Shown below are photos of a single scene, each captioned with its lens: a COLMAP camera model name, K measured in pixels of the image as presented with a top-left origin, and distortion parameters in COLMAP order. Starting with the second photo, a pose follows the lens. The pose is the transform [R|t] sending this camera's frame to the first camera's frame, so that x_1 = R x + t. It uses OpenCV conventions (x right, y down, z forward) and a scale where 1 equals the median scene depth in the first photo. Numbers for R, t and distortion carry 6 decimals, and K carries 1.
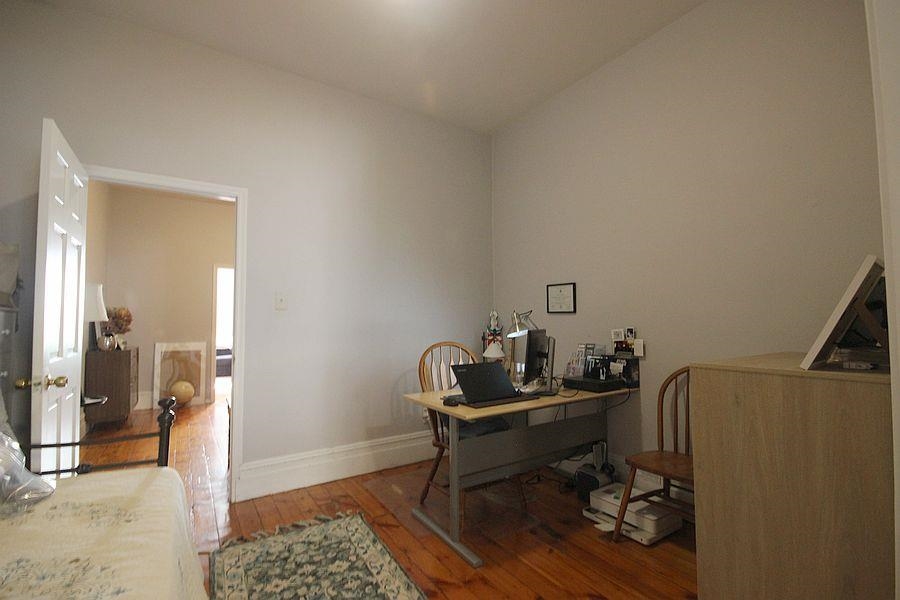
lens RADIAL K [[421.4, 0, 460.8], [0, 421.4, 301.2], [0, 0, 1]] dist [0.001435, 0.000673]
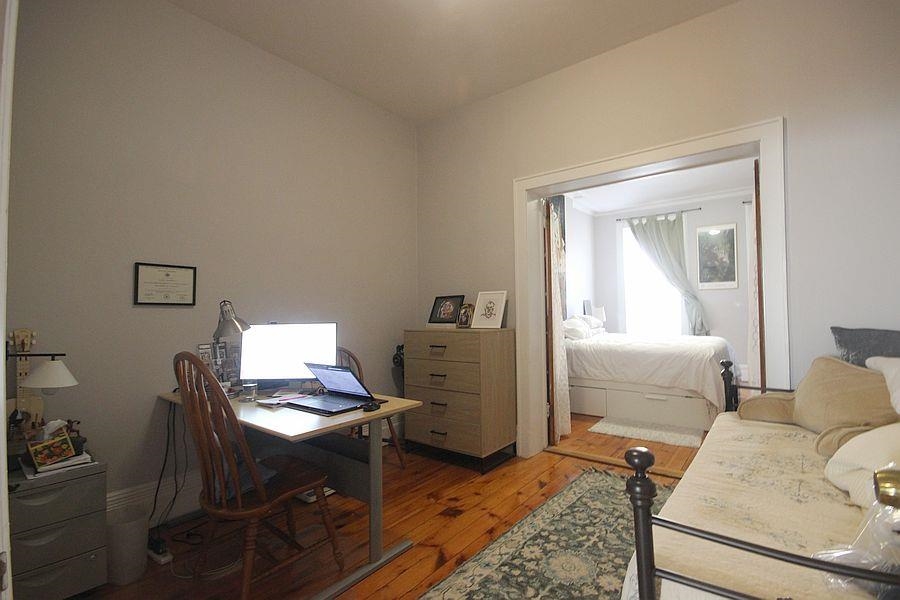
lens RADIAL K [[421.4, 0, 460.8], [0, 421.4, 301.2], [0, 0, 1]] dist [0.001435, 0.000673]
pose [[-0.336818, 0.039643, 0.940735, -0.874878], [-0.025382, 0.998368, -0.051159, 0.064555], [-0.941228, -0.041109, -0.335262, 1.088047]]
